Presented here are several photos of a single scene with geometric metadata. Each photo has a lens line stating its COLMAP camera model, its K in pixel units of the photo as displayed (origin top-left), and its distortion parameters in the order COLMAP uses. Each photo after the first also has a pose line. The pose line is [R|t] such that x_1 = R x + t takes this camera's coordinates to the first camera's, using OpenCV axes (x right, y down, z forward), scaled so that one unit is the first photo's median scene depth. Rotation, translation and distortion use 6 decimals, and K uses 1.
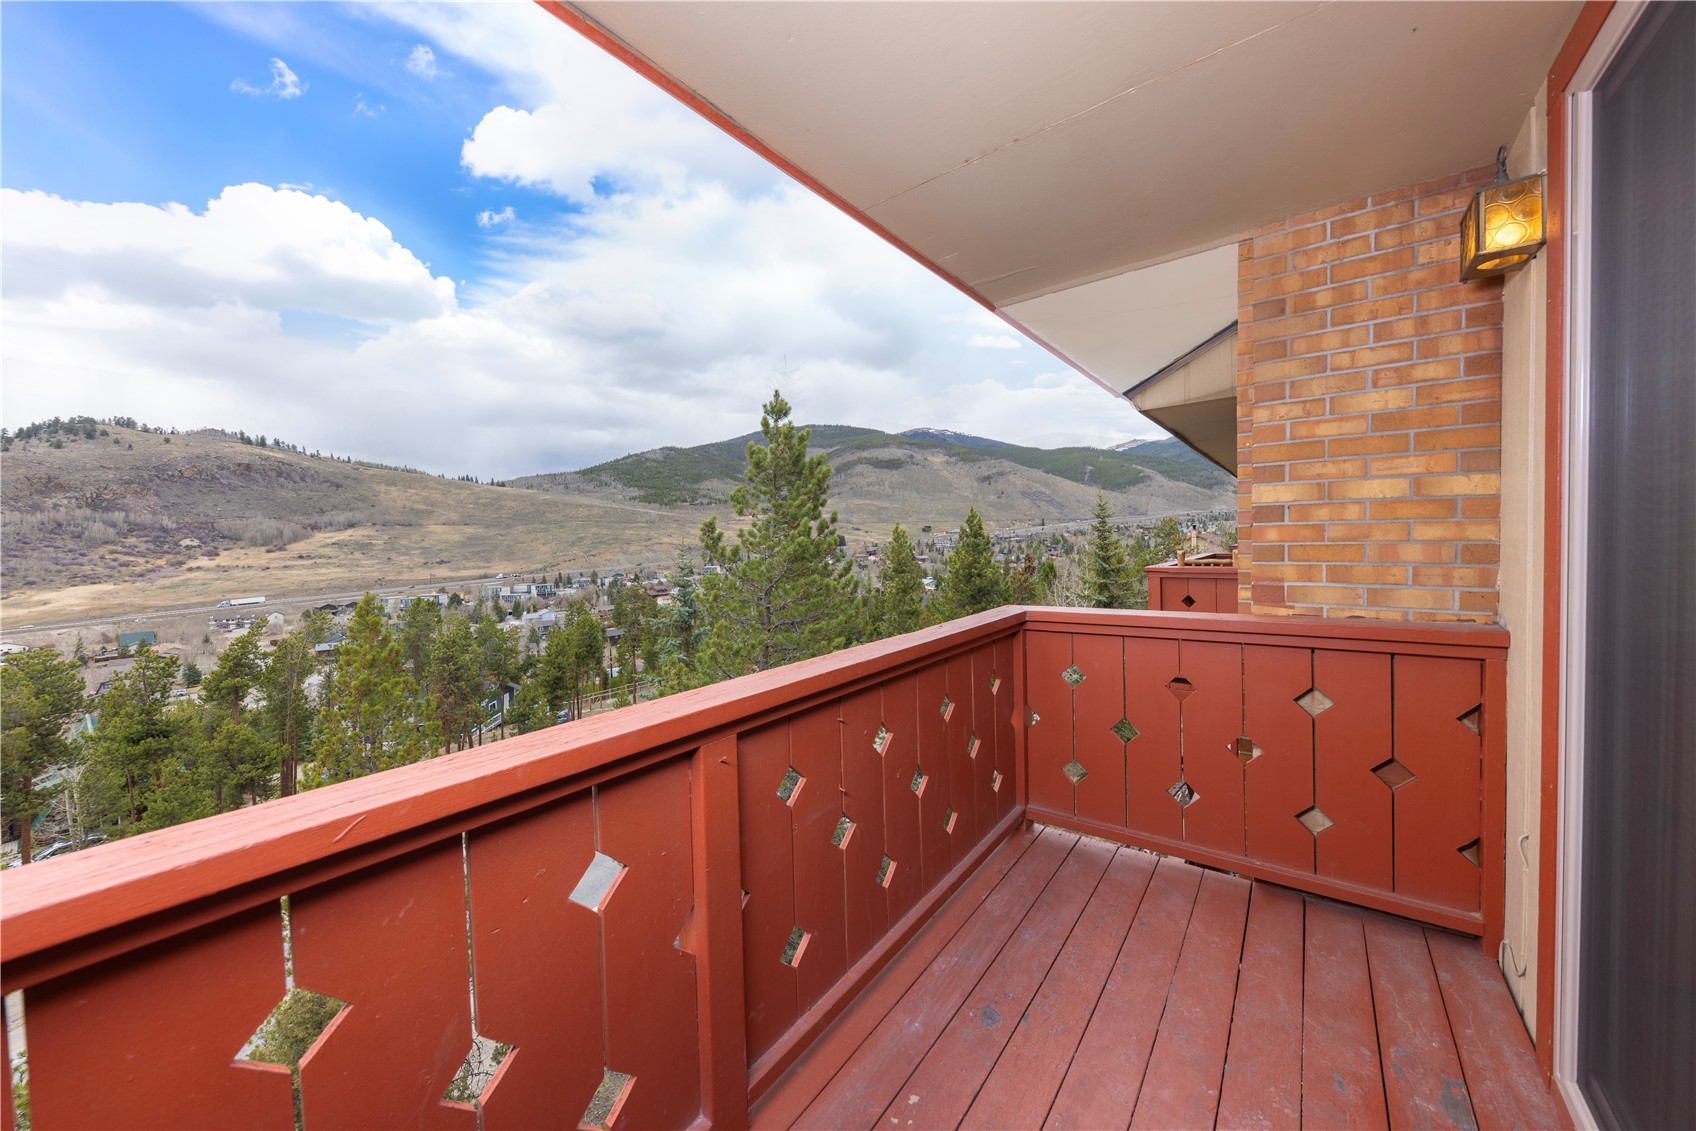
lens RADIAL K [[595.7, 0, 848.0], [0, 595.7, 565.5], [0, 0, 1]] dist [0.000074, 0.000001]
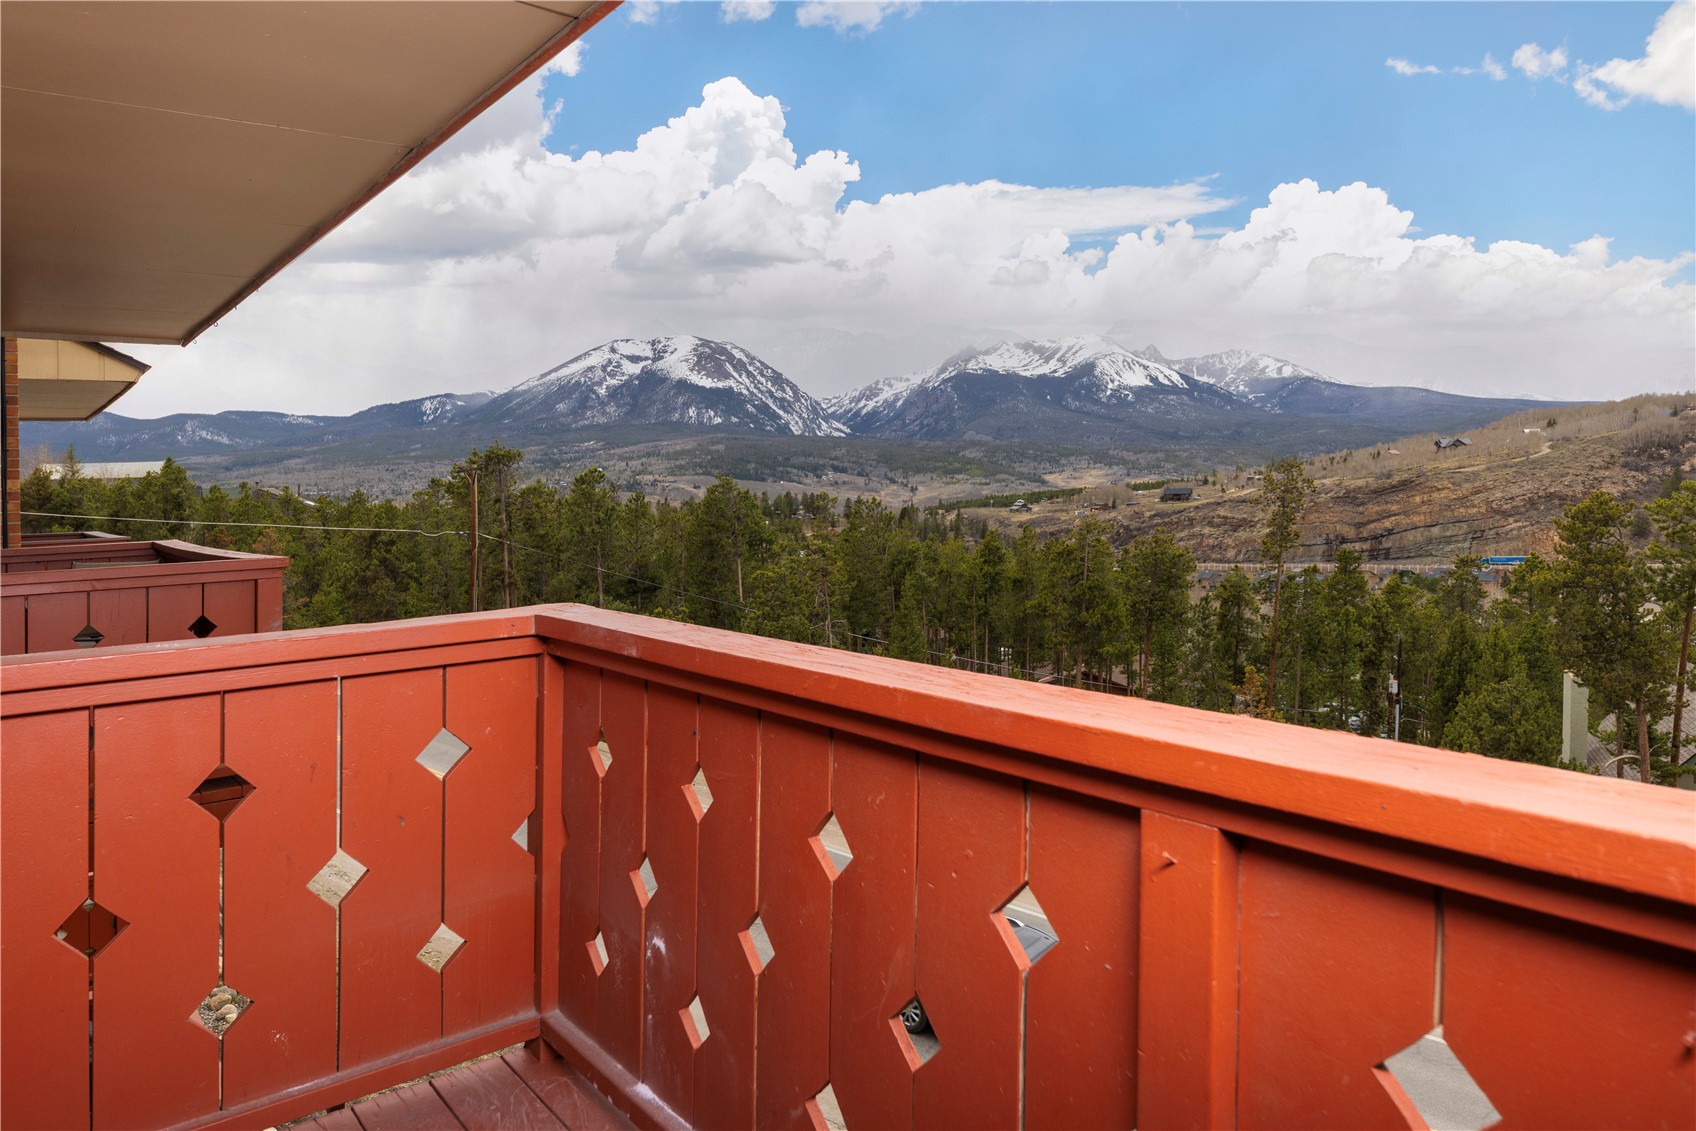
lens RADIAL K [[1138.4, 0, 848.0], [0, 1138.4, 565.5], [0, 0, 1]] dist [0.040869, -0.000196]
pose [[-0.259116, 0.143709, -0.955095, 0.889576], [0.026962, 0.989560, 0.141580, -0.060142], [0.965470, 0.010935, -0.260285, 1.231796]]
